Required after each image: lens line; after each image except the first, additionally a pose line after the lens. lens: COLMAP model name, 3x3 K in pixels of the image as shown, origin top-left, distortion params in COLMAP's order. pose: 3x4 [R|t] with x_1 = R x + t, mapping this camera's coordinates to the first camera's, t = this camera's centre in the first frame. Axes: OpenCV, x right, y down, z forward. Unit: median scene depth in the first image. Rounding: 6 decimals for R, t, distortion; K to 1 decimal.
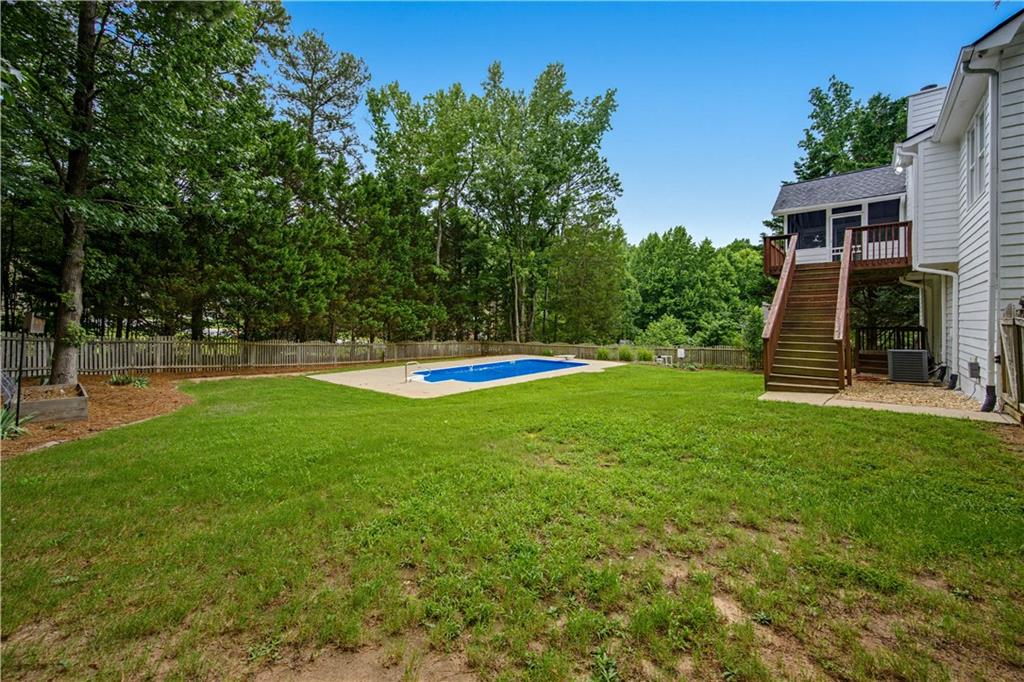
lens RADIAL K [[414.2, 0, 514.4], [0, 414.2, 332.1], [0, 0, 1]] dist [-0.000516, -0.000015]
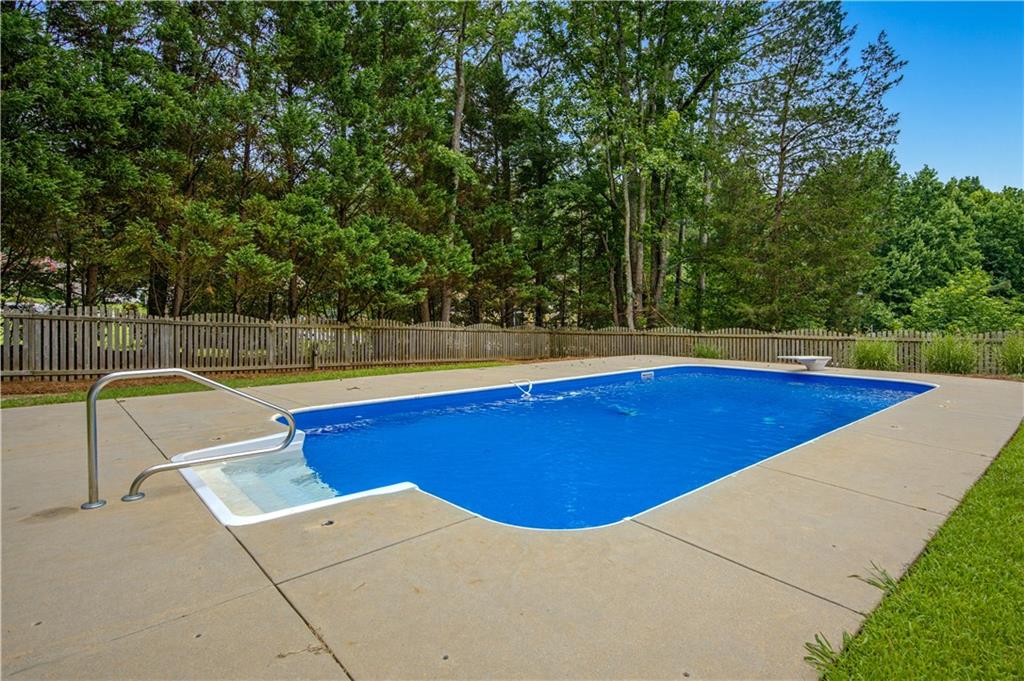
lens RADIAL K [[519.5, 0, 511.7], [0, 519.5, 334.5], [0, 0, 1]] dist [0.001989, 0.000273]
pose [[0.990332, 0.000740, -0.138718, -0.041114], [-0.000683, 1.000000, 0.000459, 0.029185], [0.138718, -0.000360, 0.990332, 0.405823]]
